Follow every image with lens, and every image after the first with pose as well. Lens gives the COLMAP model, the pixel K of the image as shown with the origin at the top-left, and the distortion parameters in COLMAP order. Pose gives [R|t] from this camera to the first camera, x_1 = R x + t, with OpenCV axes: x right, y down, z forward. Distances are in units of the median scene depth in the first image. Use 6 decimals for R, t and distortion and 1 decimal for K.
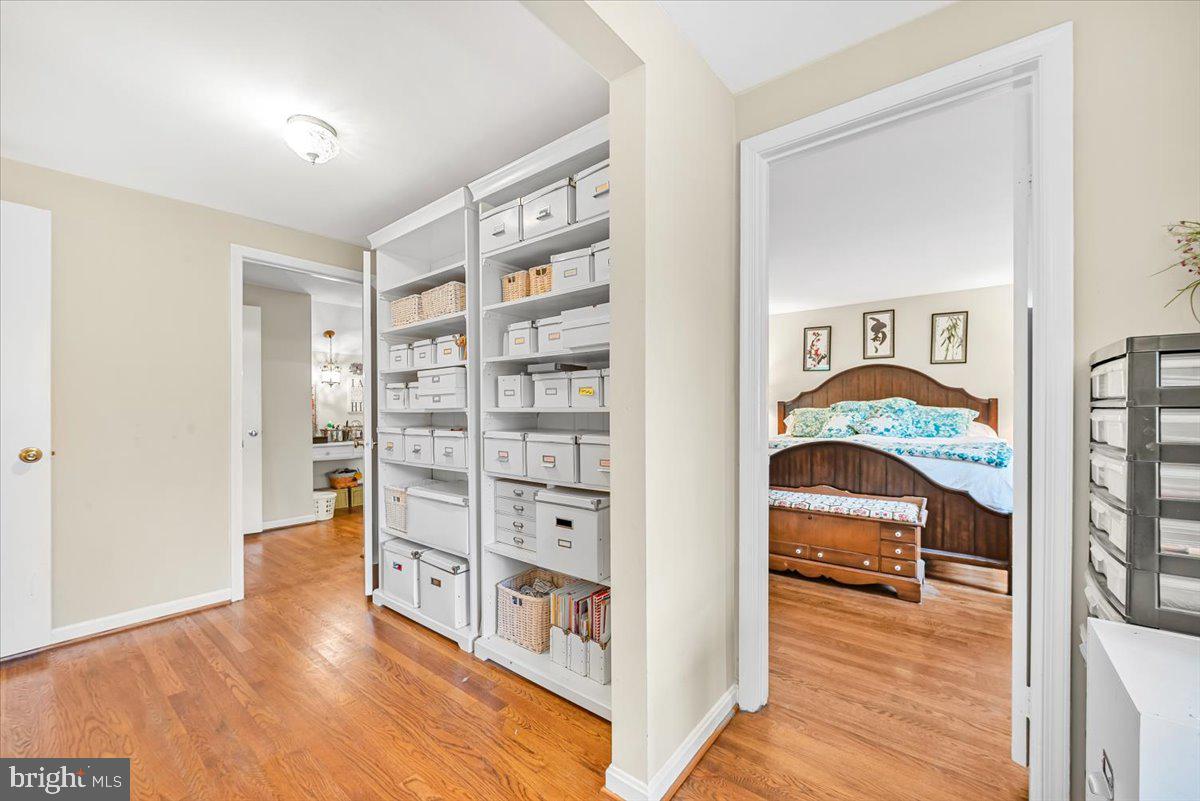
lens RADIAL K [[476.3, 0, 601.9], [0, 476.3, 408.8], [0, 0, 1]] dist [-0.006480, -0.001209]
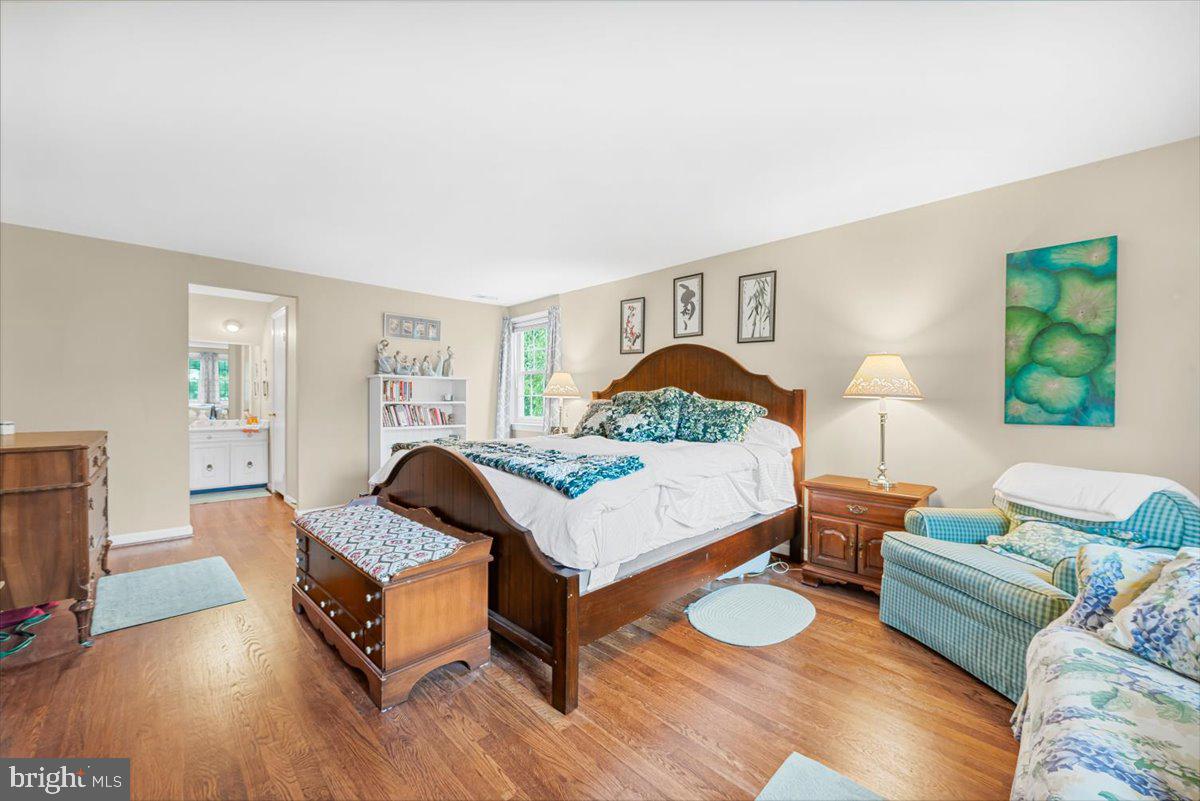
lens RADIAL K [[476.3, 0, 597.1], [0, 476.3, 398.9], [0, 0, 1]] dist [-0.006480, -0.001209]
pose [[0.991358, 0.011909, -0.130646, 0.547470], [-0.011650, 0.999928, 0.002745, -0.005137], [0.130669, -0.001199, 0.991425, 0.212527]]
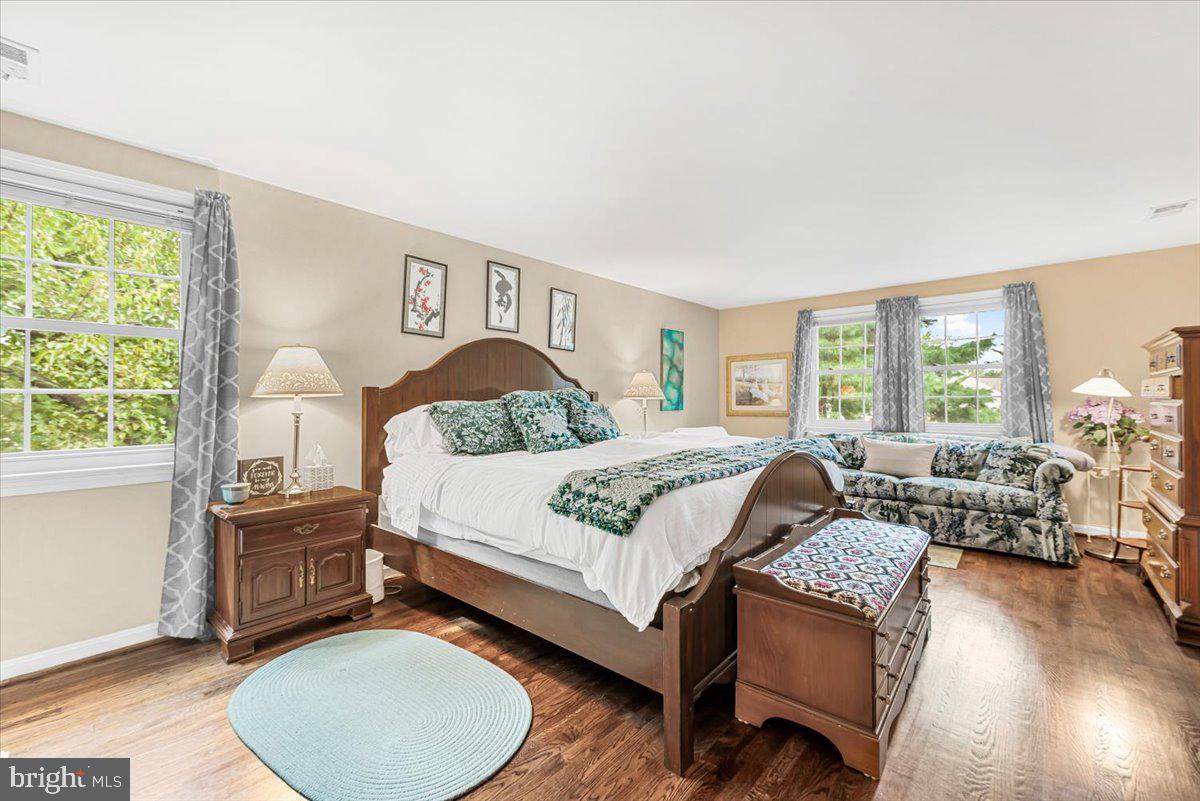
lens RADIAL K [[476.3, 0, 600.1], [0, 476.3, 397.4], [0, 0, 1]] dist [-0.006480, -0.001209]
pose [[0.063081, 0.013950, 0.997911, -0.113574], [0.001638, 0.999900, -0.014081, 0.002506], [-0.998007, 0.002523, 0.063052, 0.826037]]
